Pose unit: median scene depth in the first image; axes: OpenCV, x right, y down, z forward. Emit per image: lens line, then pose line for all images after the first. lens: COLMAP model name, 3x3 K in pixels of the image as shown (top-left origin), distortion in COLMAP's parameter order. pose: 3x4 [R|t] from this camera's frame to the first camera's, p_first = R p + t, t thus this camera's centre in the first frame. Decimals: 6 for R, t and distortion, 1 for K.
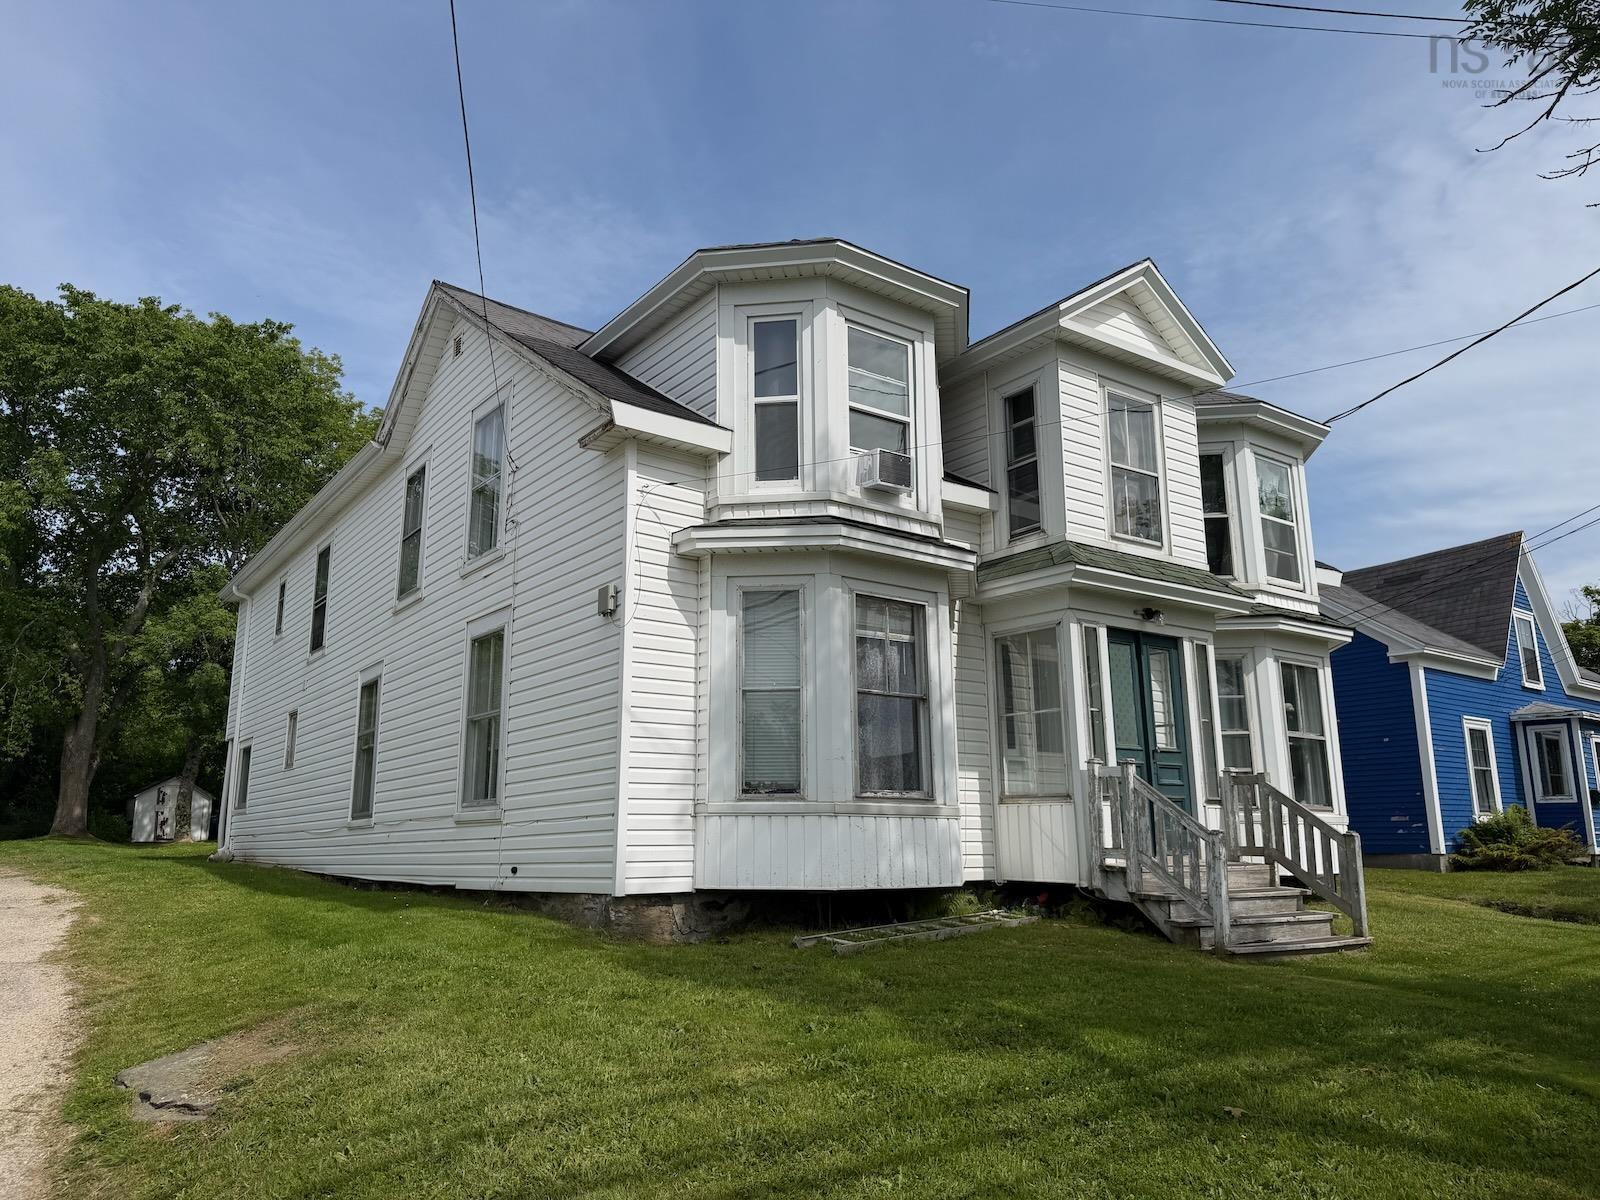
lens RADIAL K [[1114.2, 0, 779.1], [0, 1114.2, 607.6], [0, 0, 1]] dist [0.087593, -0.111218]
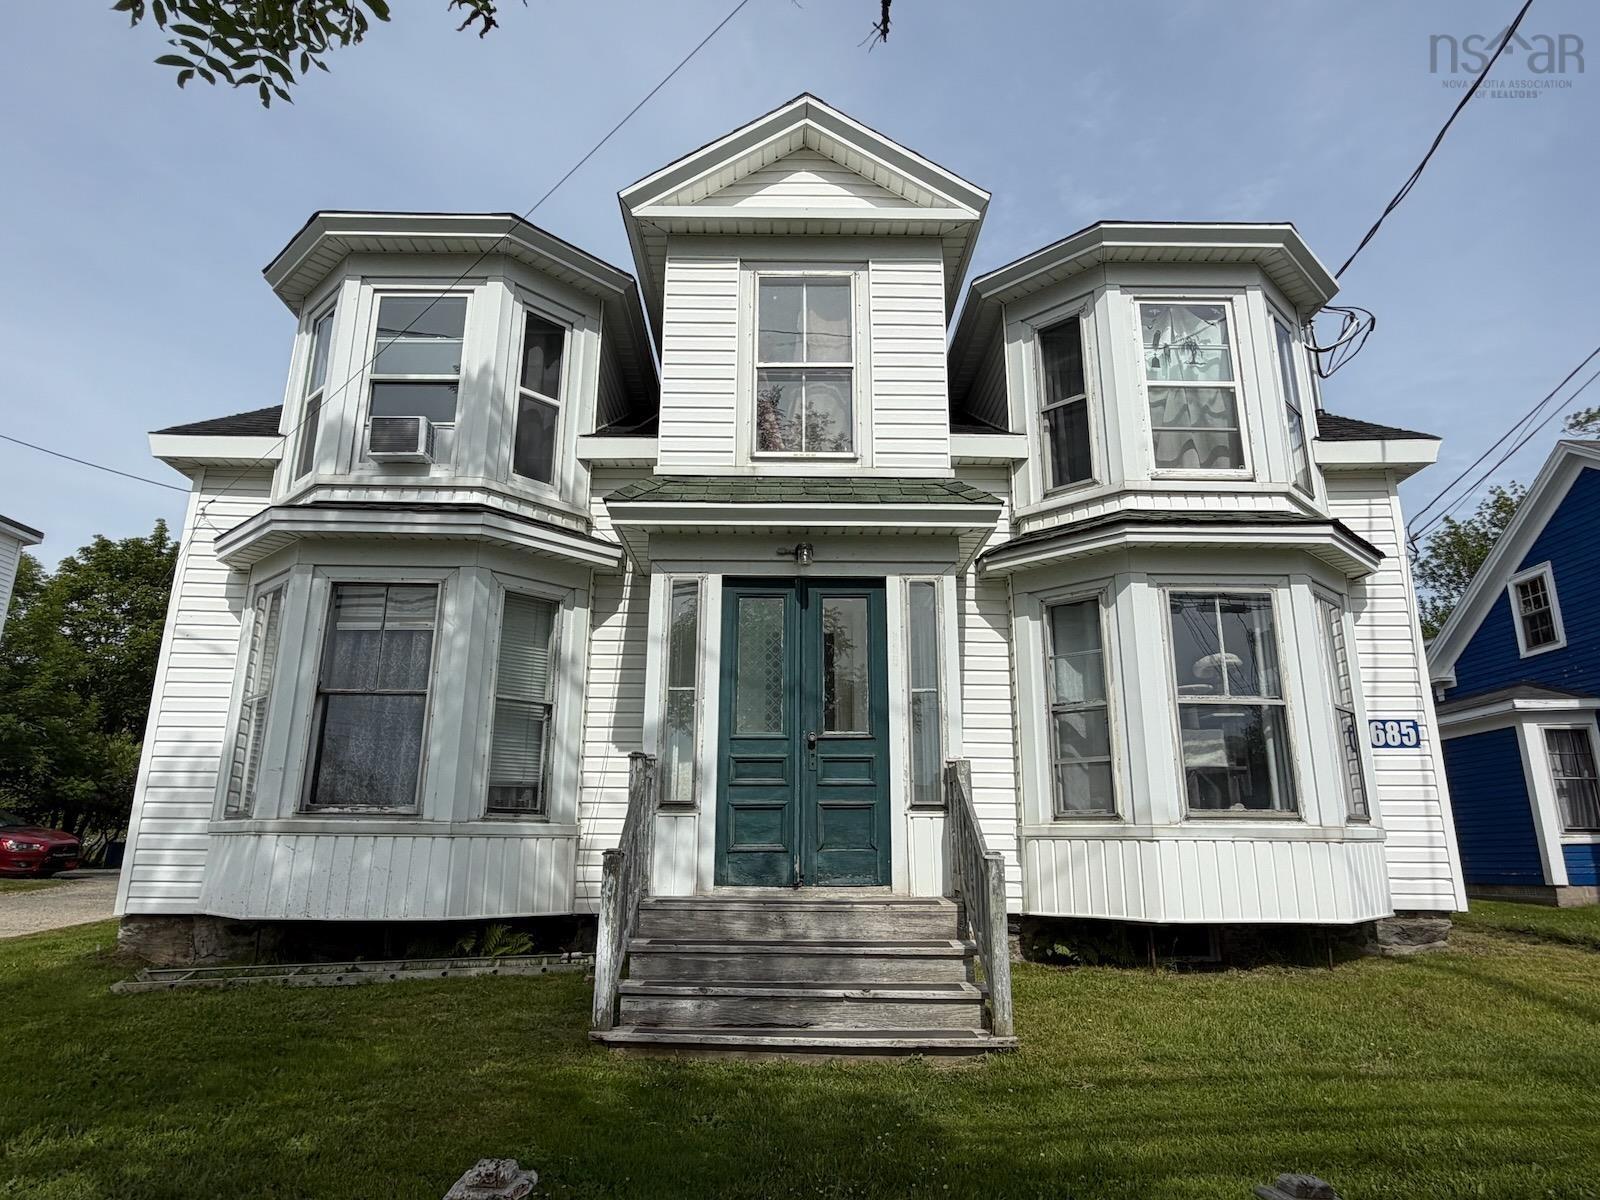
lens RADIAL K [[977.8, 0, 788.2], [0, 977.8, 603.3], [0, 0, 1]] dist [-0.010656, 0.002490]
pose [[0.818948, -0.135978, -0.557525, 0.654336], [0.107018, 0.990667, -0.084421, 0.089106], [0.563801, 0.009471, 0.825856, 0.462258]]
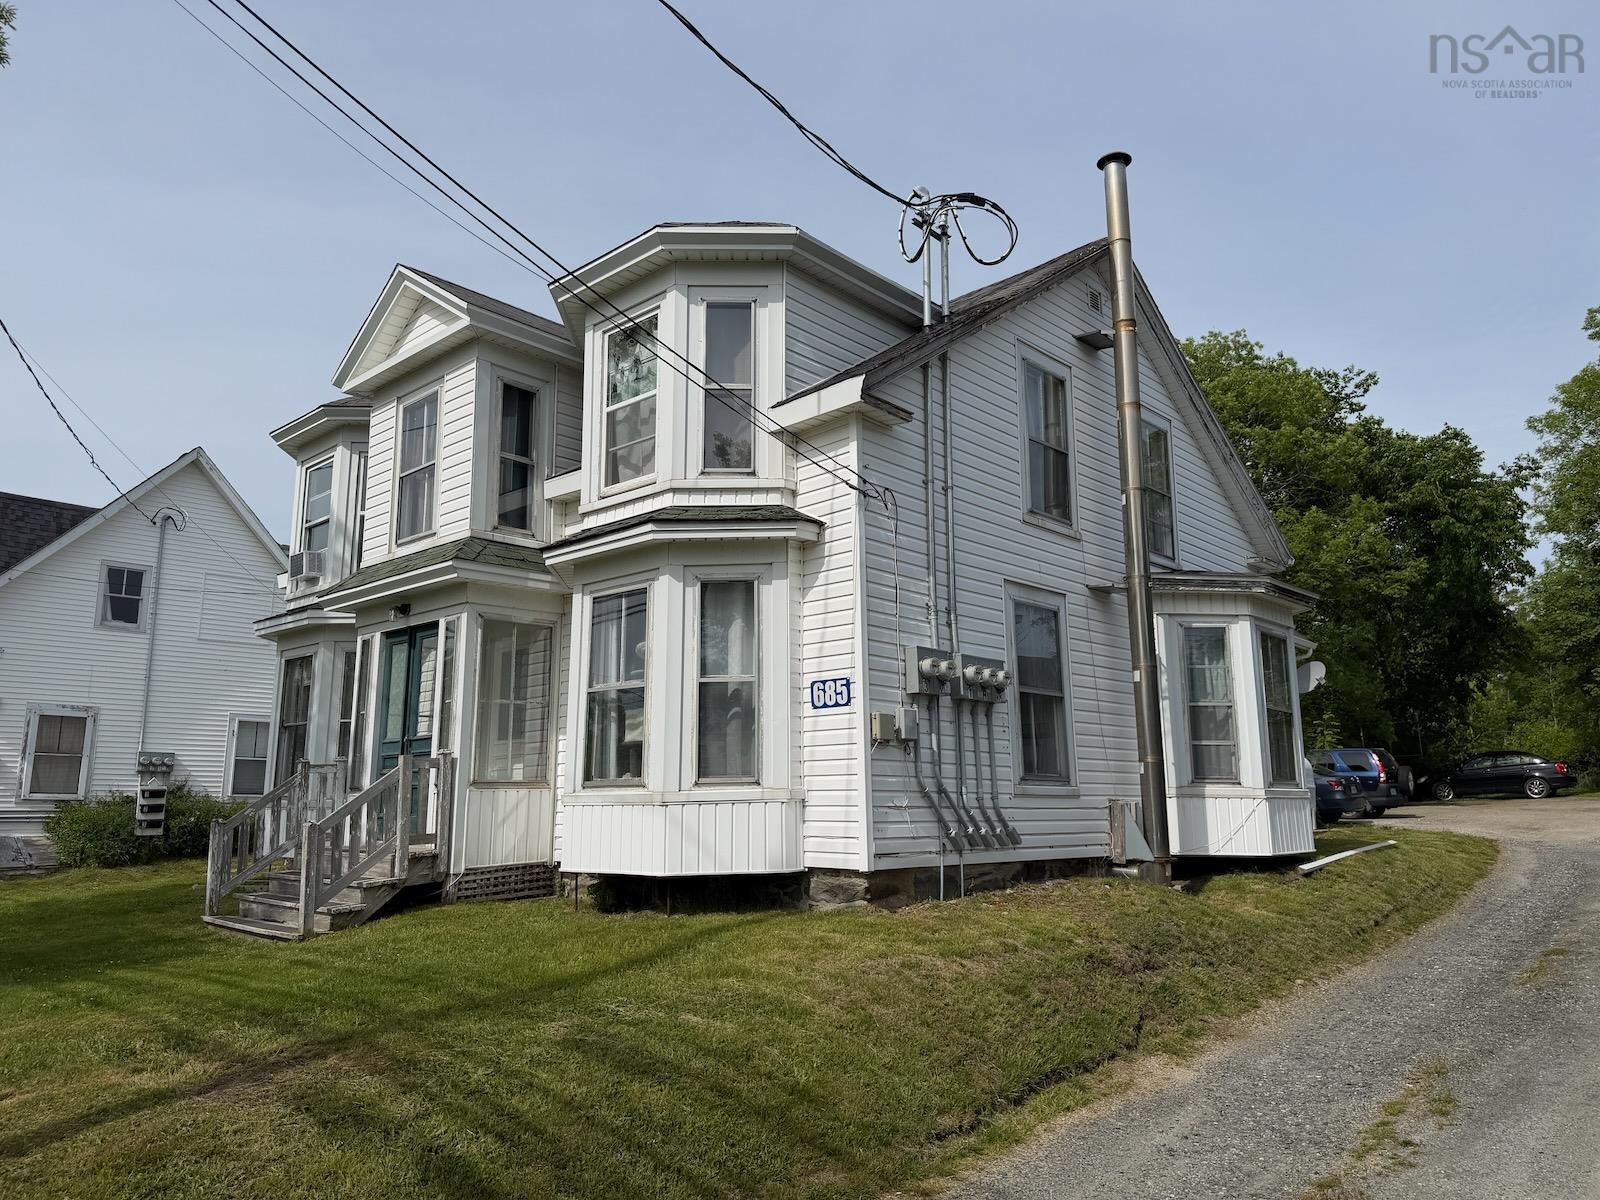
lens RADIAL K [[1114.2, 0, 788.6], [0, 1114.2, 603.1], [0, 0, 1]] dist [0.087593, -0.111218]
pose [[0.198691, -0.168720, -0.965430, 1.374970], [0.204379, 0.970546, -0.127552, 0.200963], [0.958515, -0.171970, 0.227322, 1.080901]]
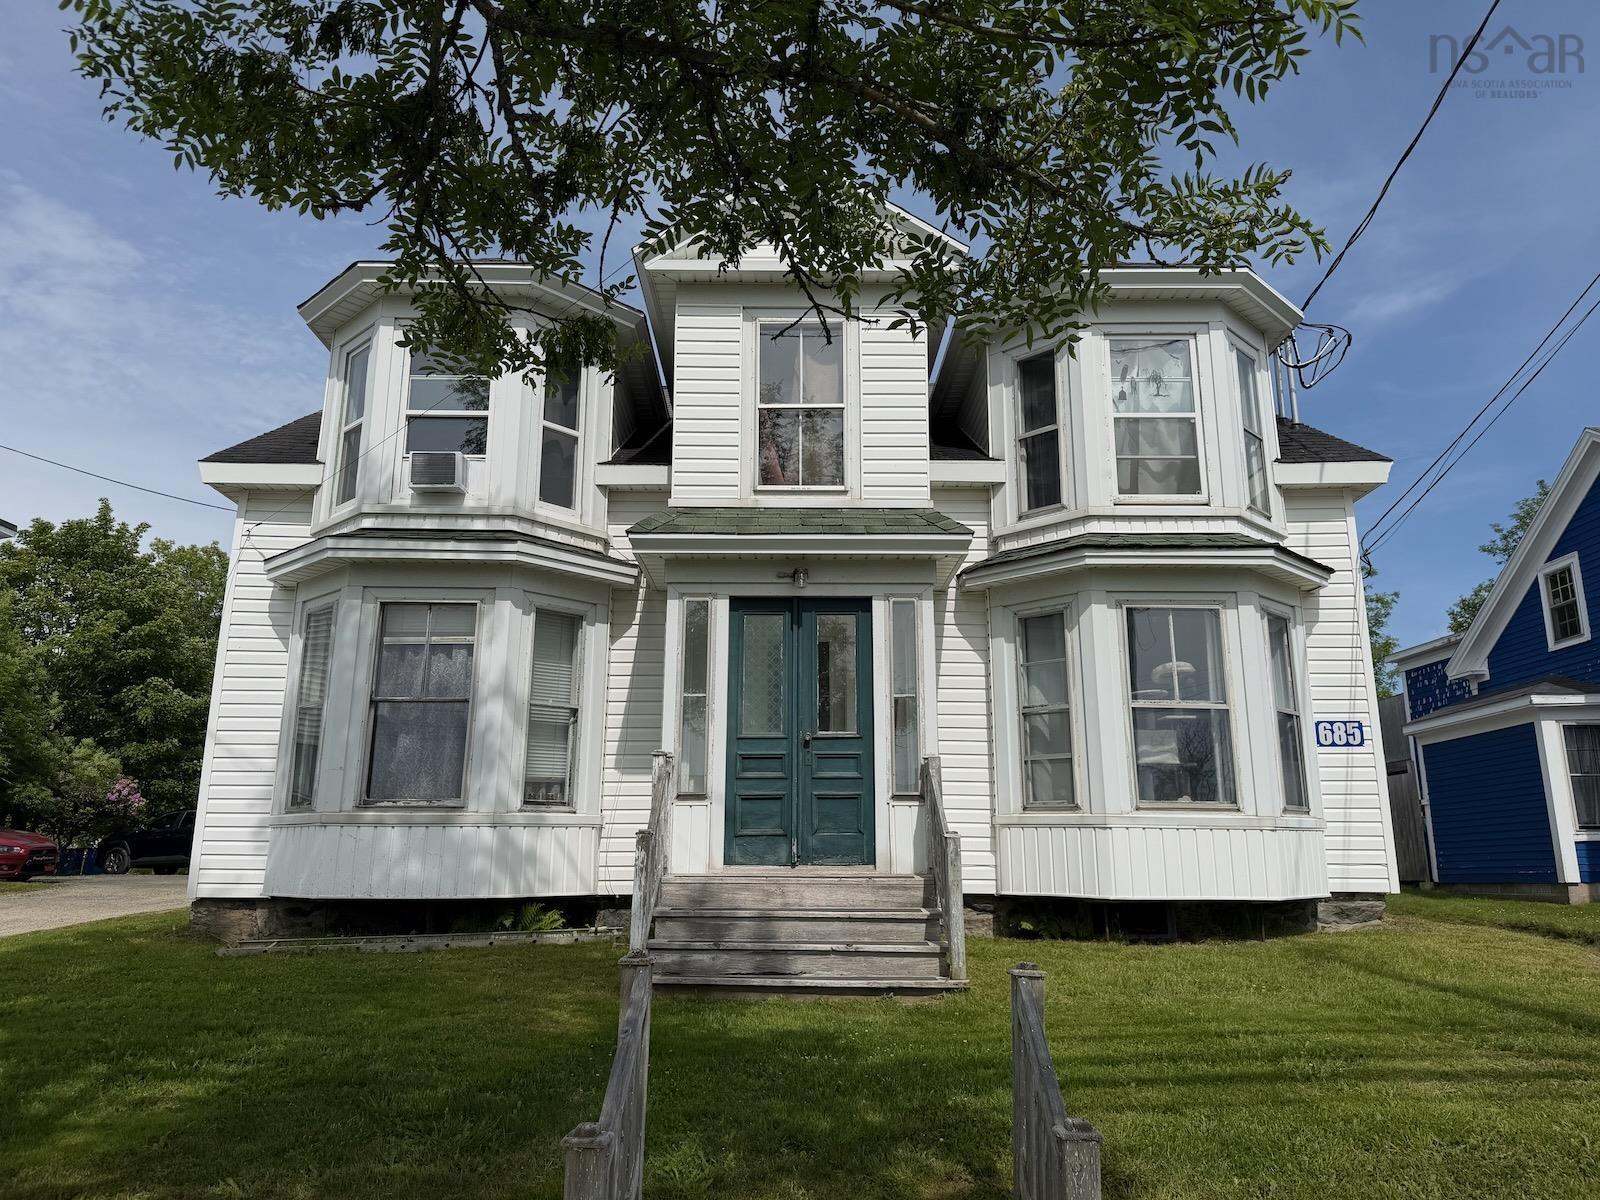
lens RADIAL K [[1114.2, 0, 790.0], [0, 1114.2, 613.5], [0, 0, 1]] dist [0.087593, -0.111218]
pose [[0.816124, -0.119954, -0.565290, 0.767791], [0.110086, 0.992577, -0.051689, 0.073806], [0.567294, -0.020046, 0.823271, 0.310848]]
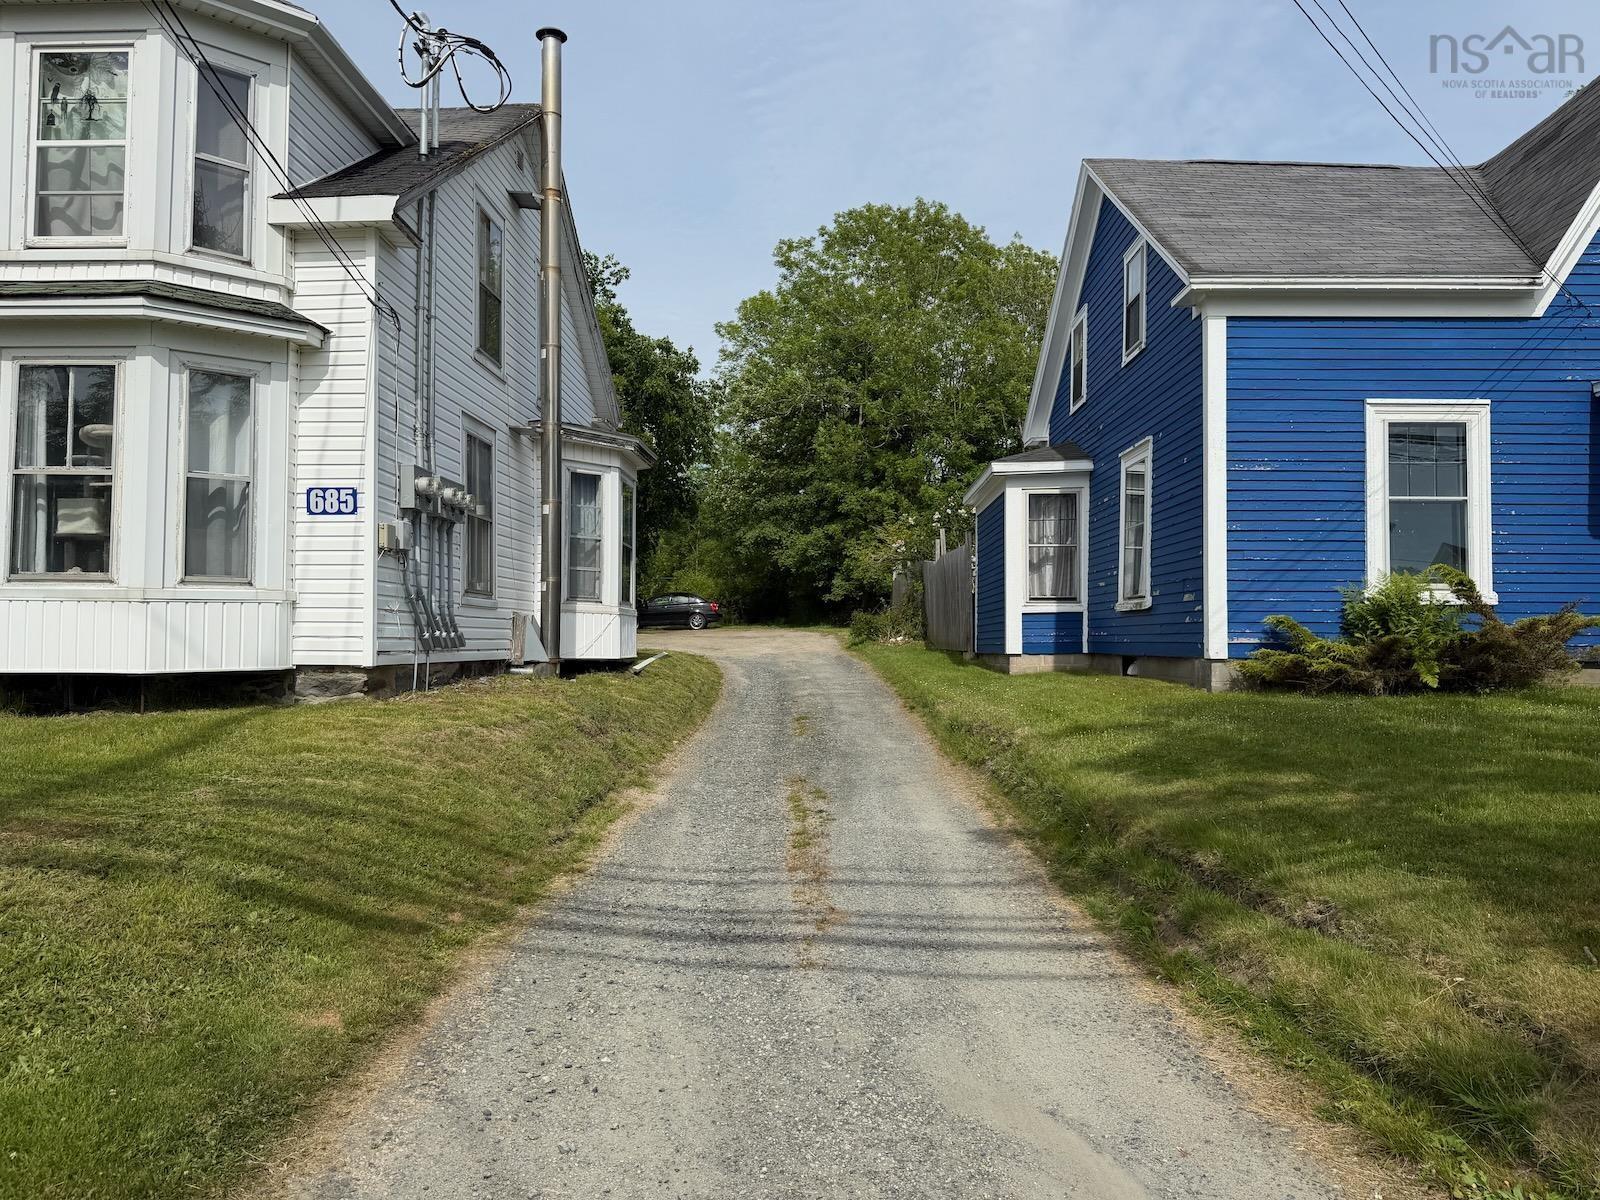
lens RADIAL K [[1114.2, 0, 804.5], [0, 1114.2, 598.3], [0, 0, 1]] dist [0.087593, -0.111218]
pose [[0.794421, -0.012752, -0.607233, 1.384431], [0.114740, 0.984928, 0.129427, 0.171394], [0.596430, -0.172494, 0.783911, 0.823635]]
